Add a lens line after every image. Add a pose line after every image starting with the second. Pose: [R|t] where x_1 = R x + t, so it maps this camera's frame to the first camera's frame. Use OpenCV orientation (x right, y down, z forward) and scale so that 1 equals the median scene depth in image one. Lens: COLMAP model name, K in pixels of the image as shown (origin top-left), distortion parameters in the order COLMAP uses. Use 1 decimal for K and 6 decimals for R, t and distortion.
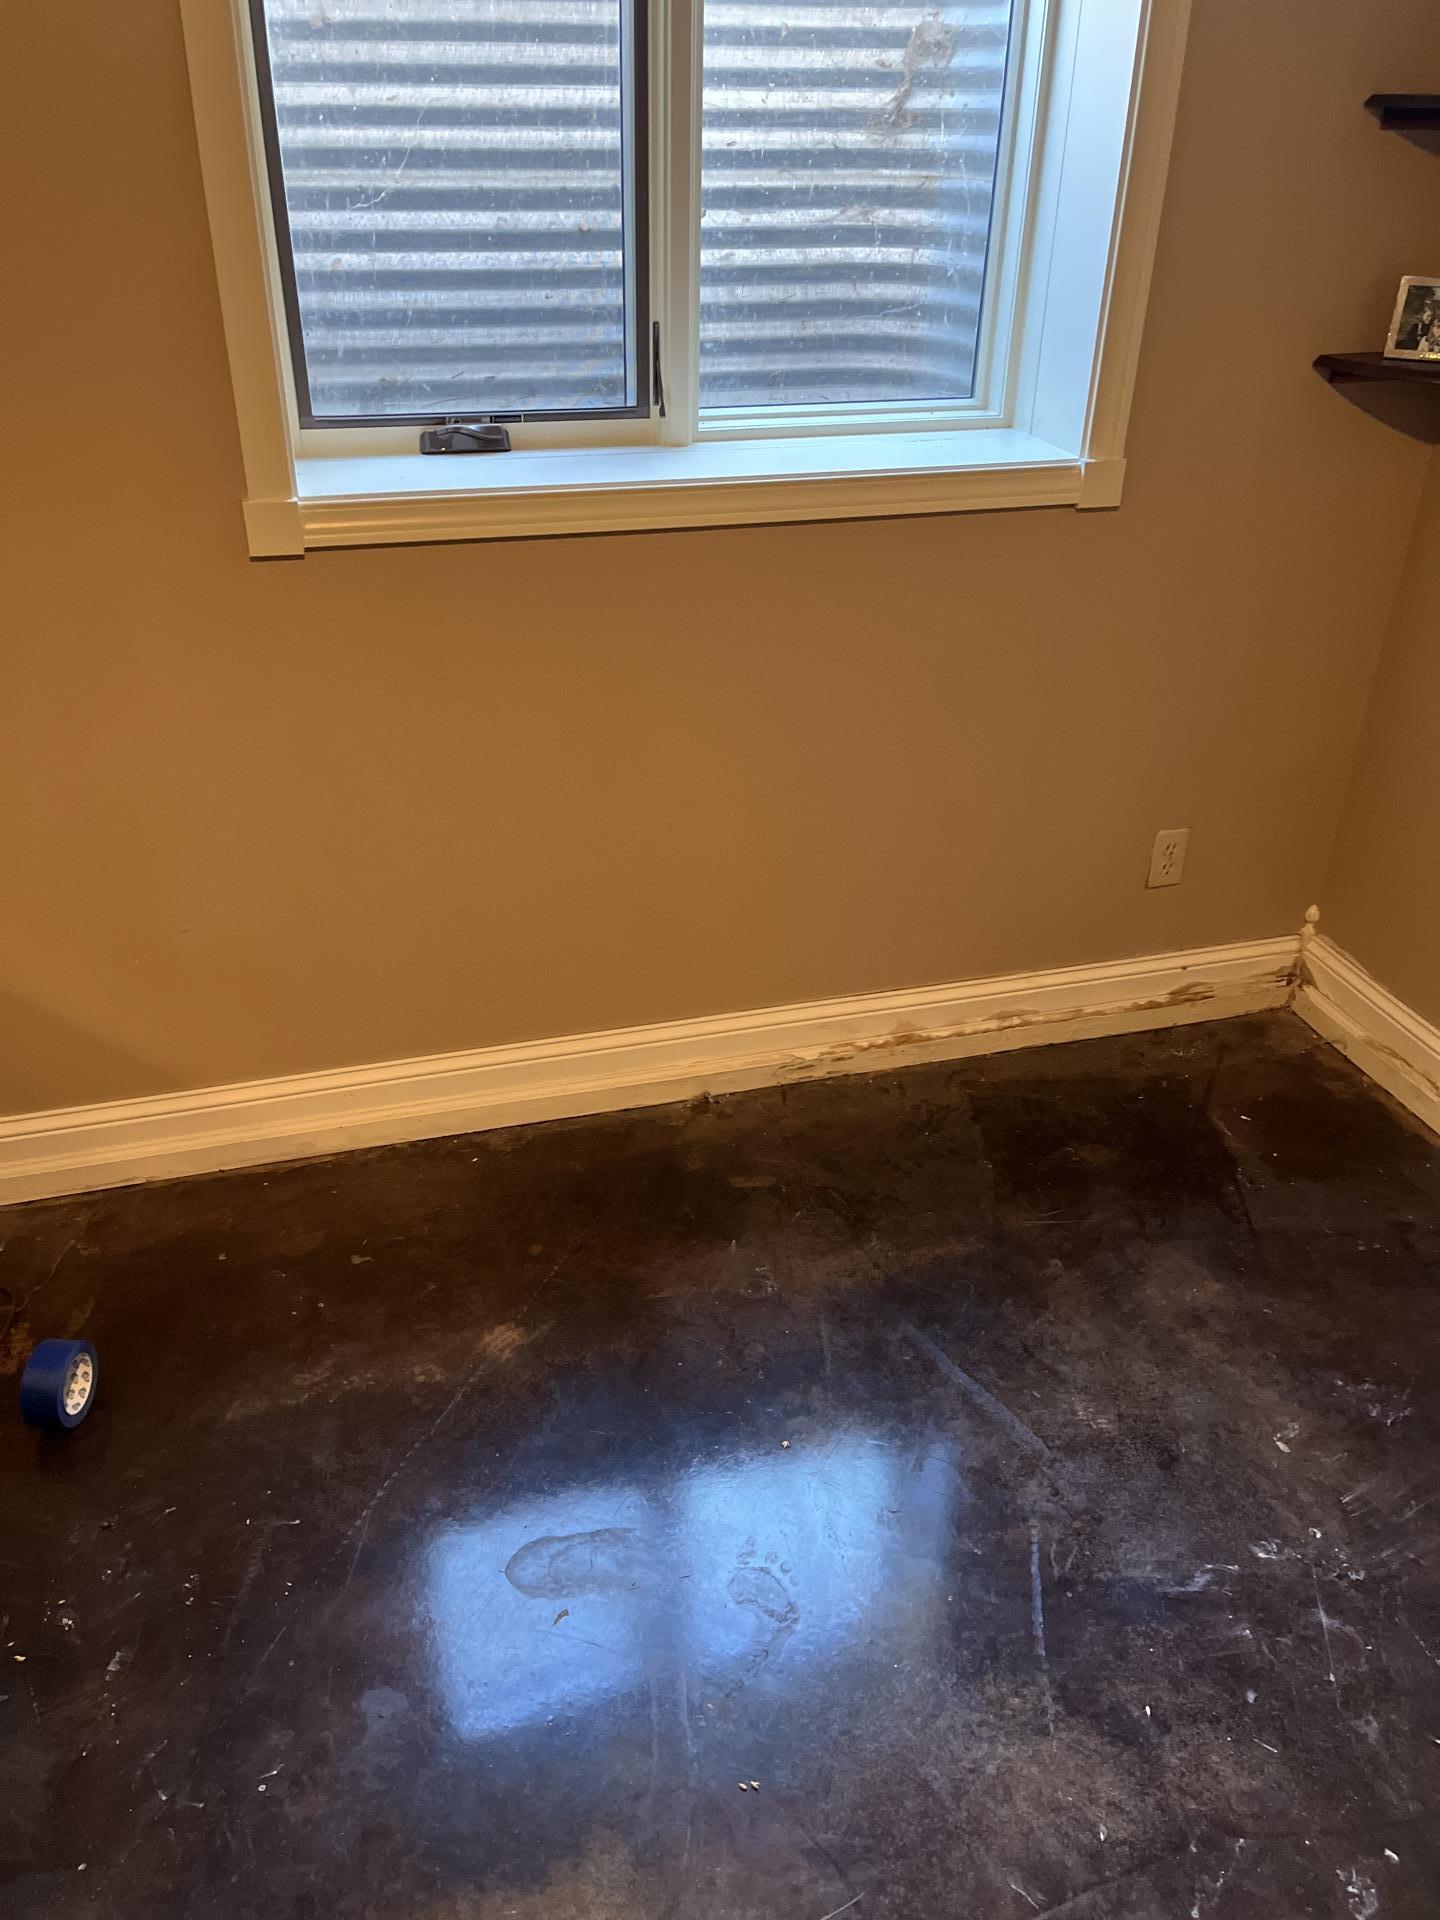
lens RADIAL K [[1501.5, 0, 720.2], [0, 1501.5, 952.8], [0, 0, 1]] dist [0.049274, -0.009477]
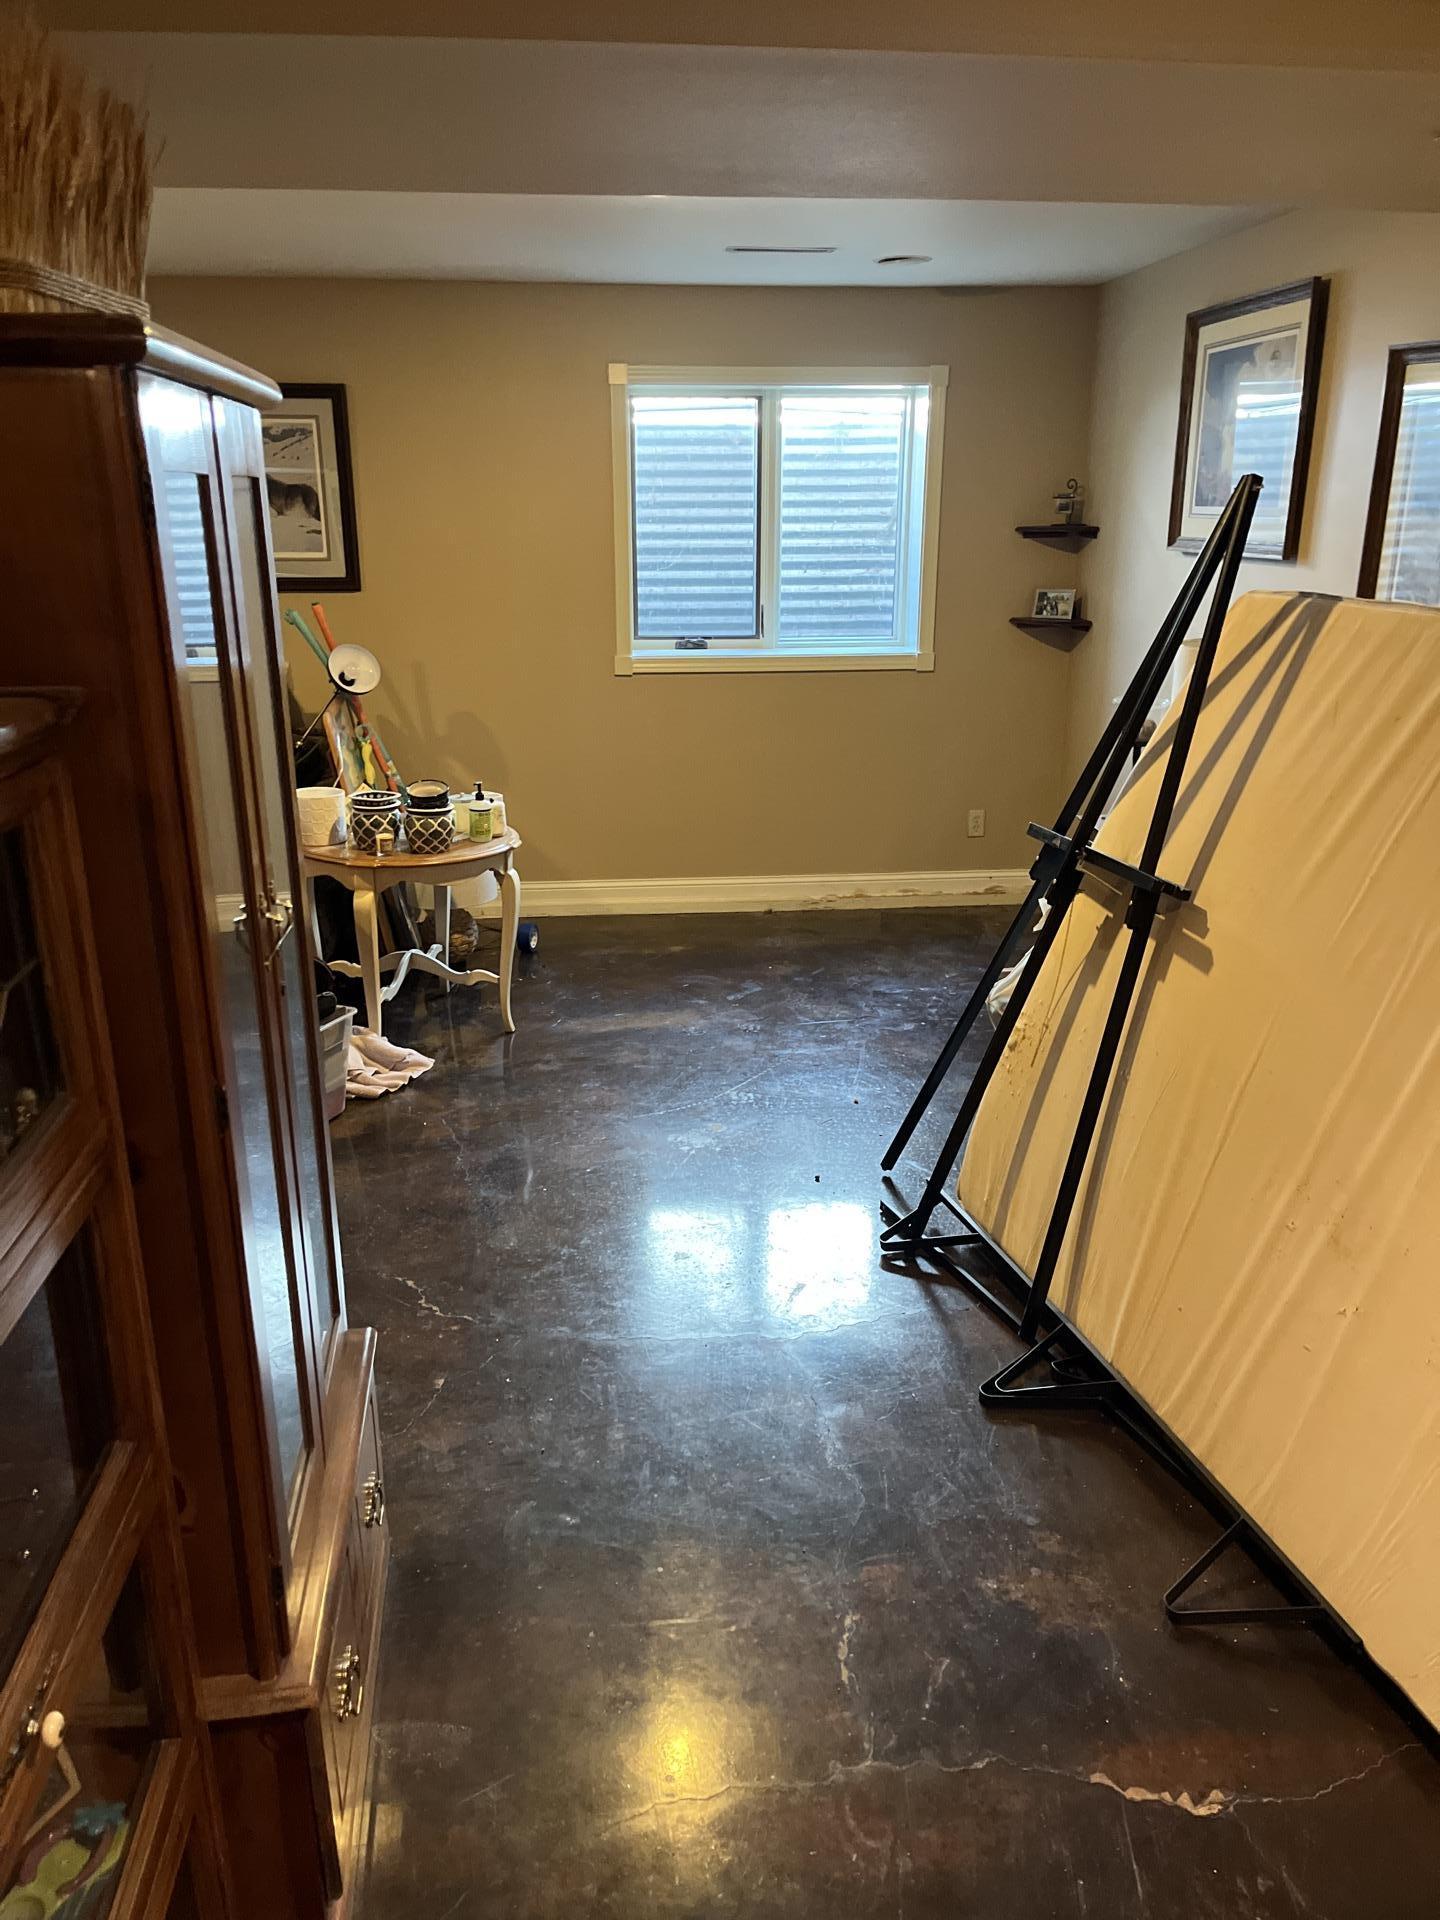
lens RADIAL K [[1501.5, 0, 713.7], [0, 1501.5, 976.9], [0, 0, 1]] dist [0.049274, -0.009477]
pose [[0.983367, 0.043082, -0.176446, 0.309718], [-0.078076, 0.977393, -0.196487, 0.640331], [0.163992, 0.206995, 0.964500, -1.227360]]
